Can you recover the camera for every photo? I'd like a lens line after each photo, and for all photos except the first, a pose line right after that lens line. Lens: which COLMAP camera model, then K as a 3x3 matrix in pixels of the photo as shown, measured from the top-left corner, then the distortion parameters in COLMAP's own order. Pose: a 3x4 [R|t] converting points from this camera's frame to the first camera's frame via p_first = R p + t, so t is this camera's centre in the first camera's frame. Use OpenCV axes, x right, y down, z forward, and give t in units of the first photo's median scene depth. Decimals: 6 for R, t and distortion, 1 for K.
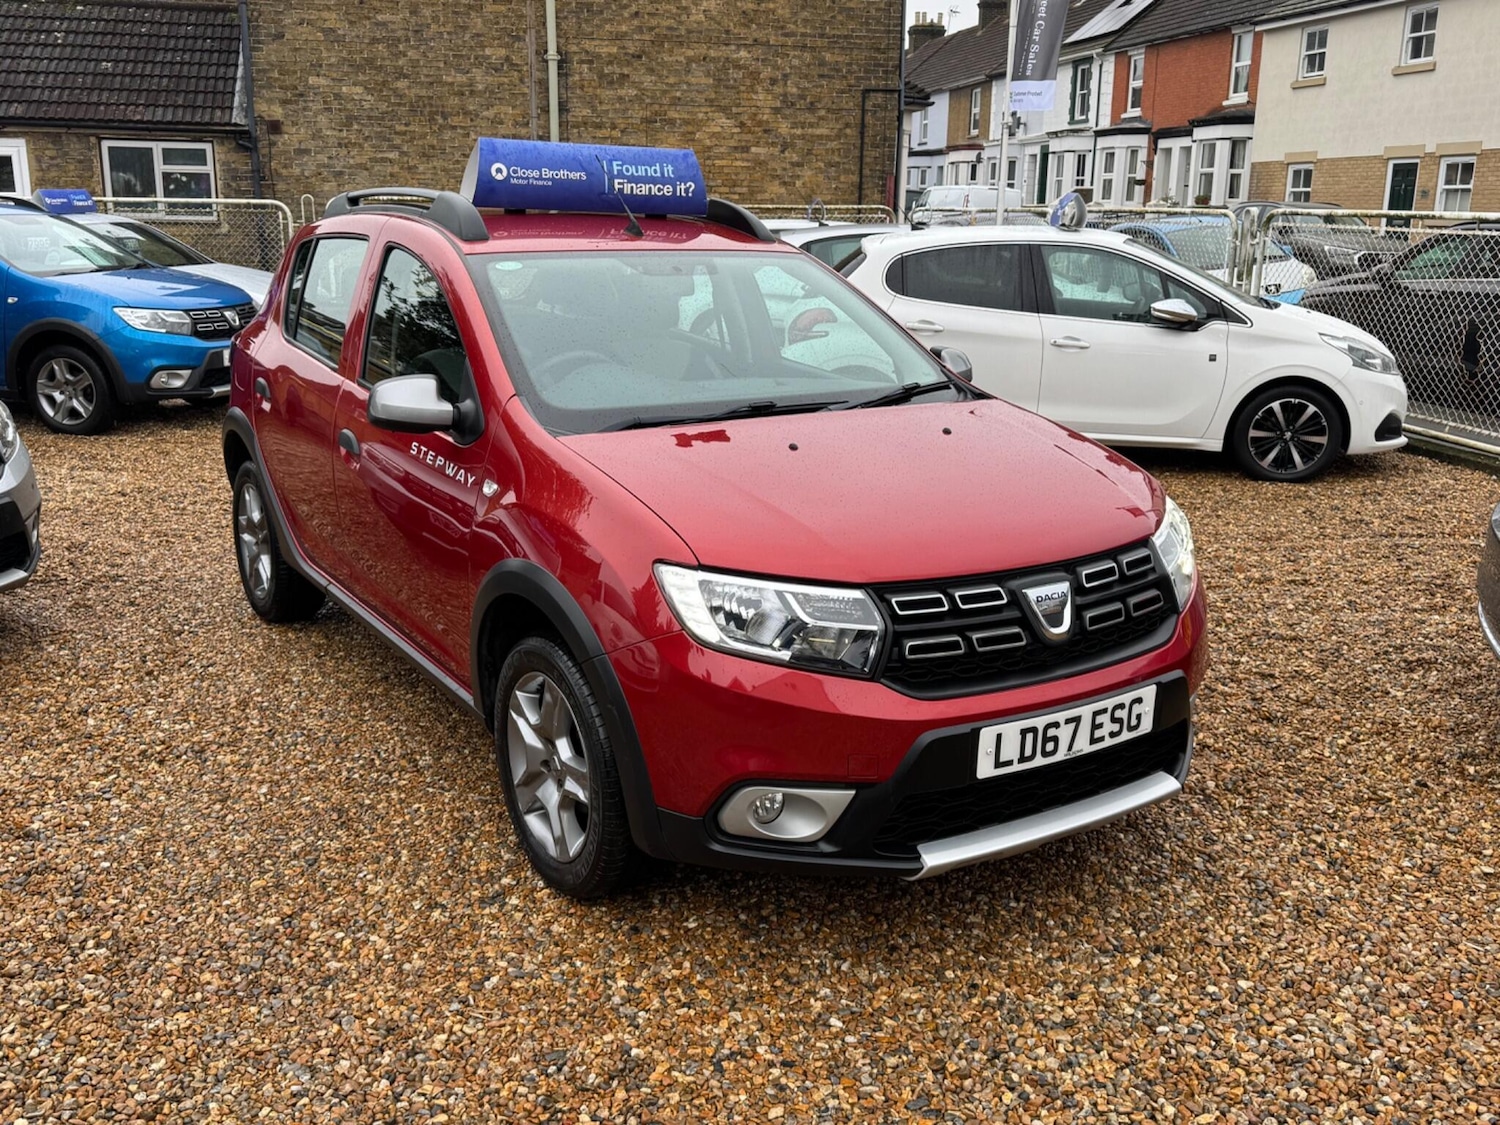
lens RADIAL K [[1387.4, 0, 729.7], [0, 1387.4, 557.5], [0, 0, 1]] dist [0.173265, -0.372233]
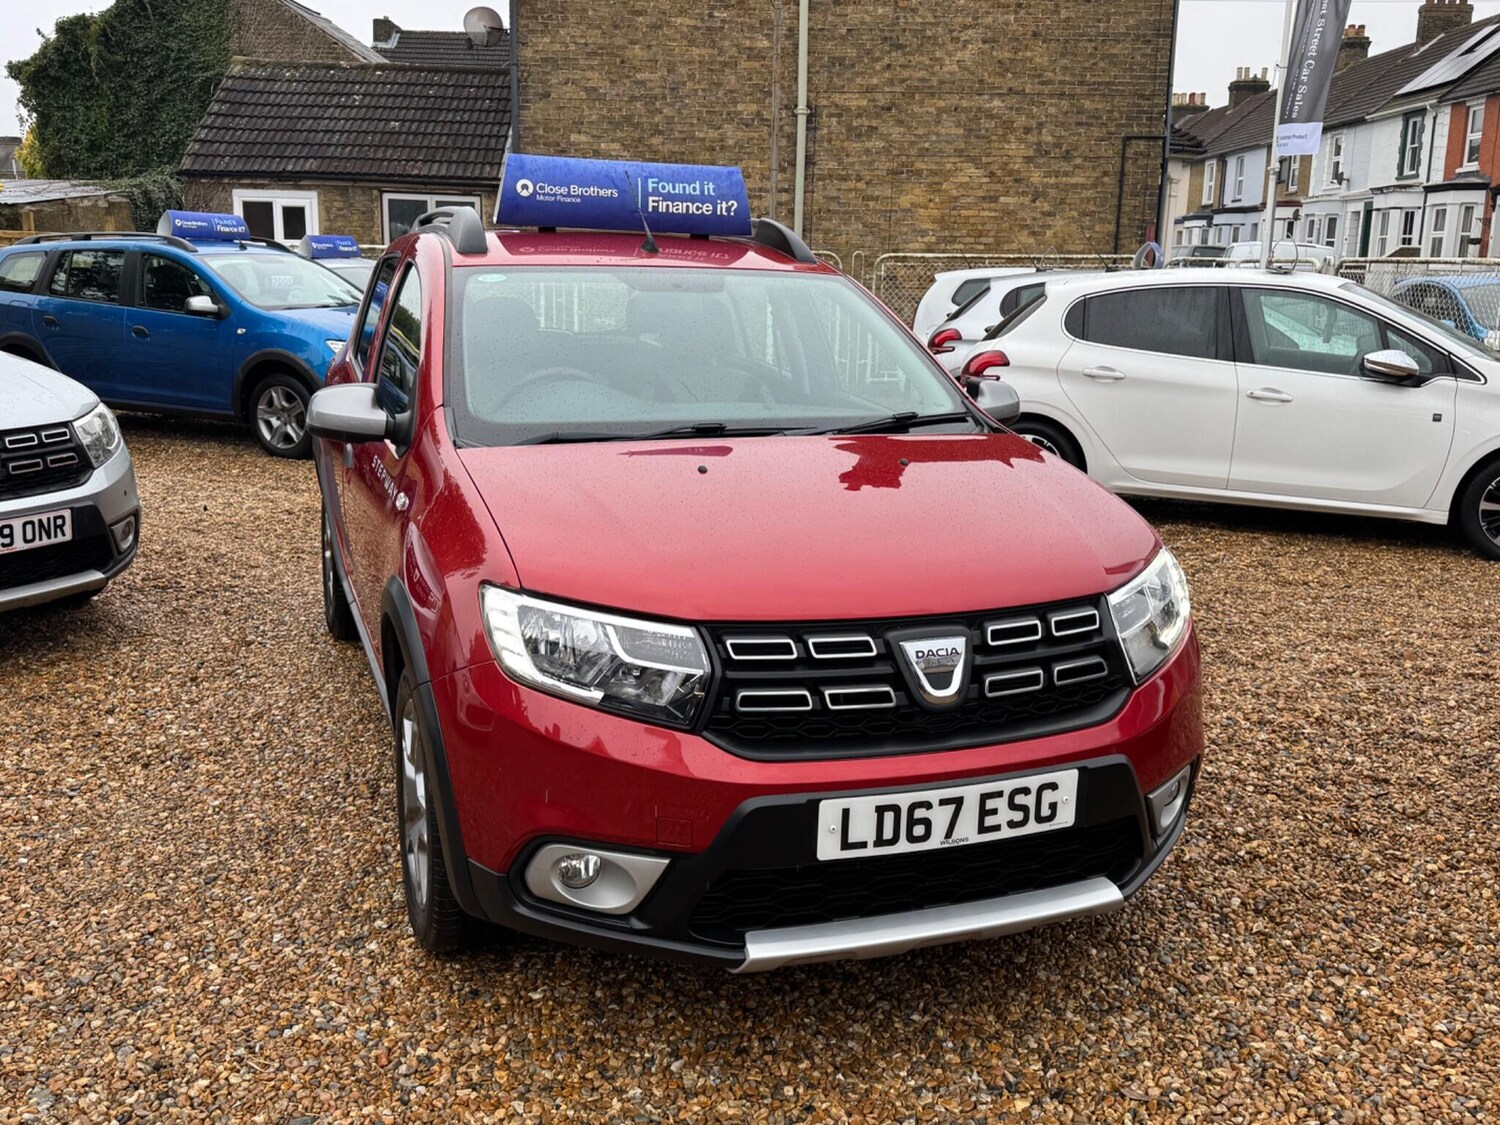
lens RADIAL K [[1382.5, 0, 721.5], [0, 1382.5, 541.2], [0, 0, 1]] dist [0.147962, -0.277306]
pose [[0.974209, 0.052139, -0.219543, 0.199875], [-0.063429, 0.996985, -0.044691, 0.004594], [0.216551, 0.057464, 0.974579, 0.103077]]
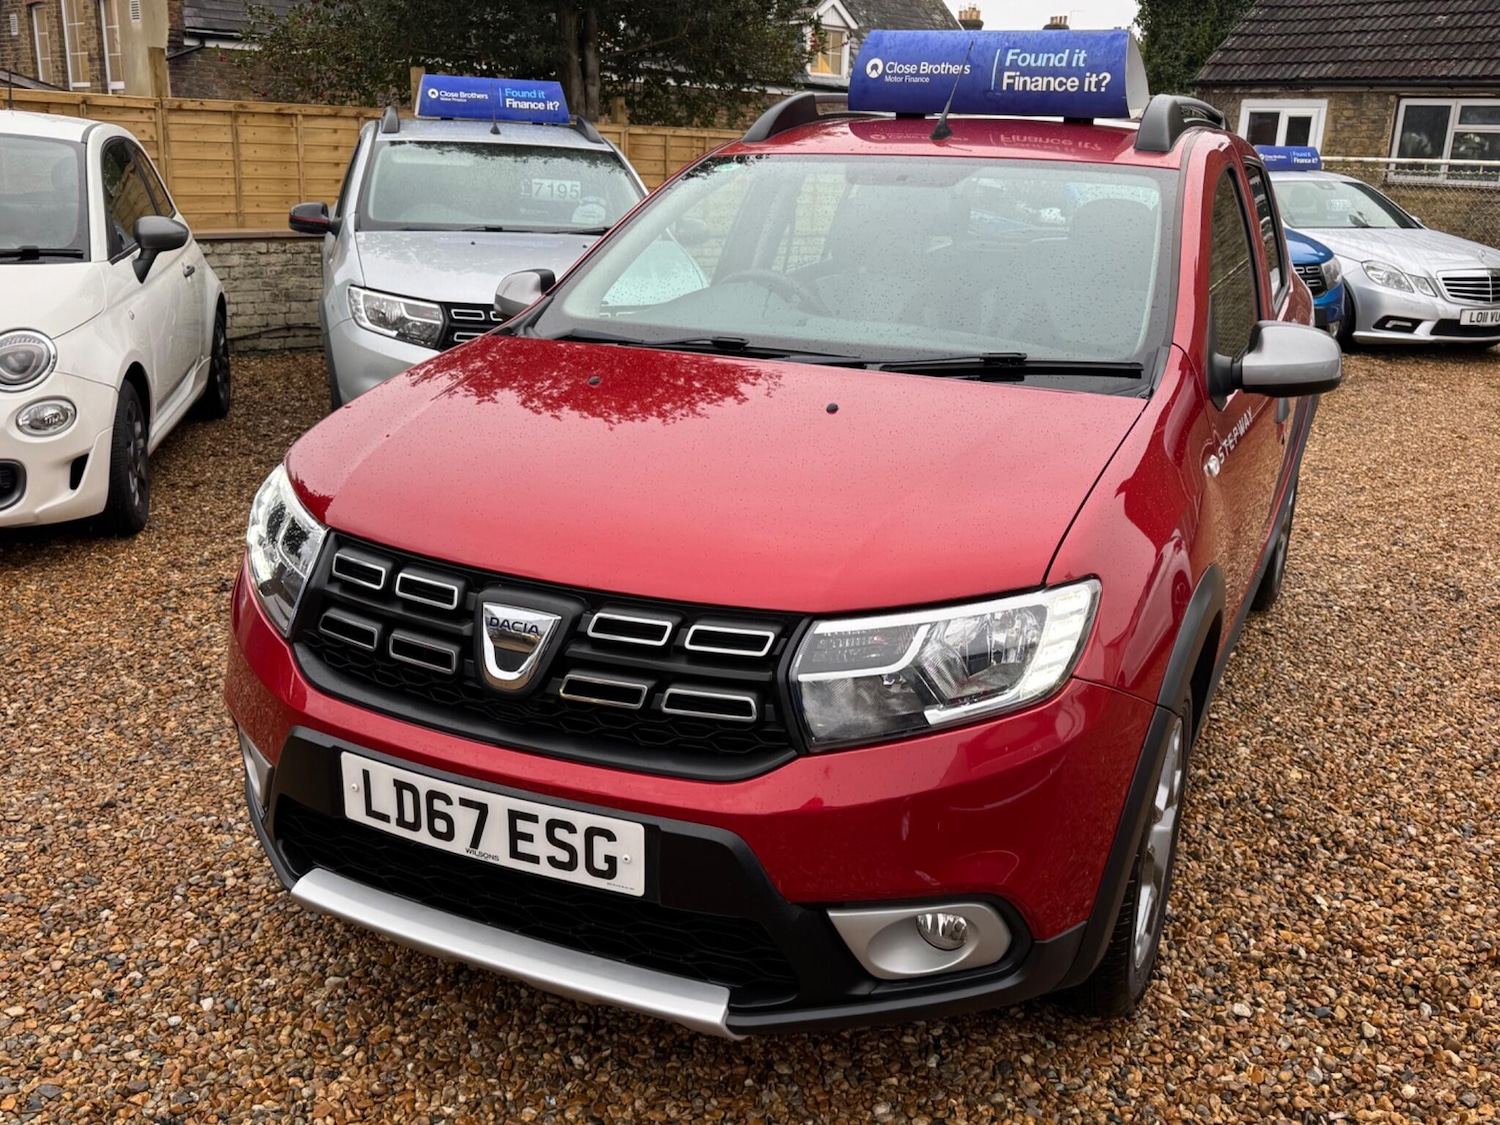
lens RADIAL K [[1363.7, 0, 742.8], [0, 1363.7, 565.4], [0, 0, 1]] dist [0.119485, -0.172010]
pose [[0.528174, 0.248817, -0.811863, 0.577875], [-0.231836, 0.962035, 0.144015, -0.085600], [0.816875, 0.112154, 0.565807, 0.500526]]
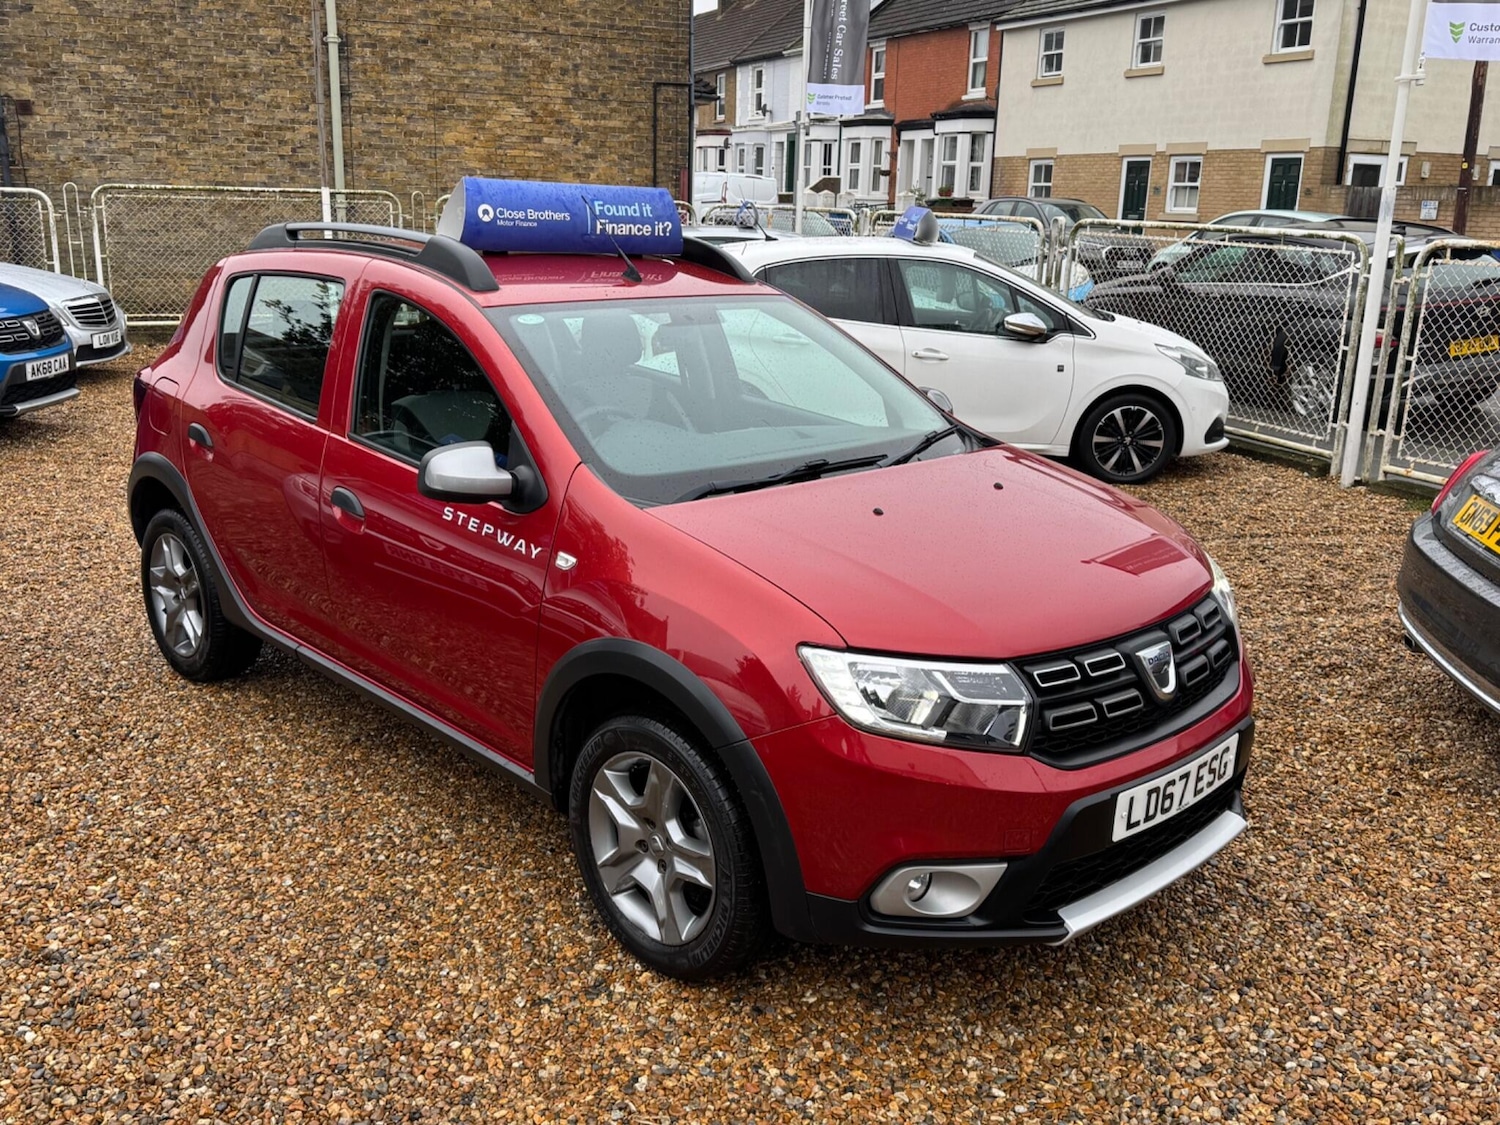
lens RADIAL K [[1387.4, 0, 729.7], [0, 1387.4, 557.5], [0, 0, 1]] dist [0.173265, -0.372233]
pose [[0.981856, -0.035555, 0.186265, -0.192913], [0.032497, 0.999283, 0.019450, -0.054240], [-0.186823, -0.013044, 0.982307, 0.025555]]
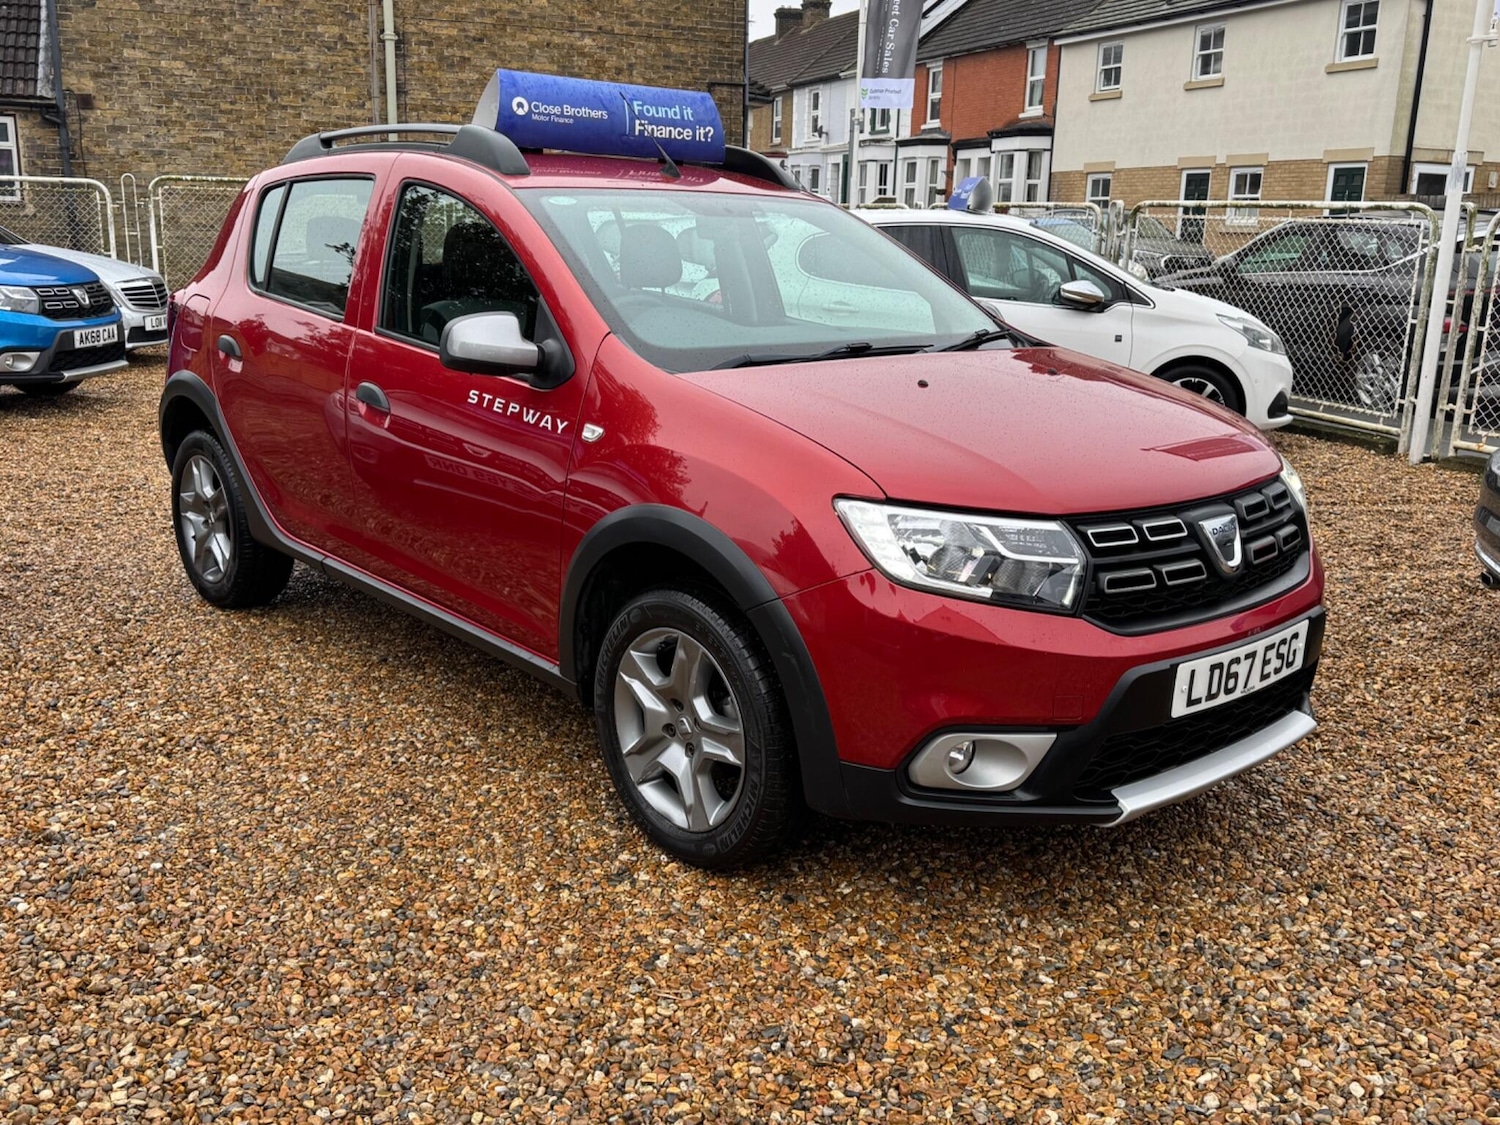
lens RADIAL K [[1383.4, 0, 738.8], [0, 1383.4, 563.1], [0, 0, 1]] dist [0.176092, -0.368832]
pose [[0.987519, -0.021840, 0.155979, -0.177987], [0.022200, 0.999753, -0.000564, 0.031363], [-0.155928, 0.004020, 0.987760, 0.065631]]
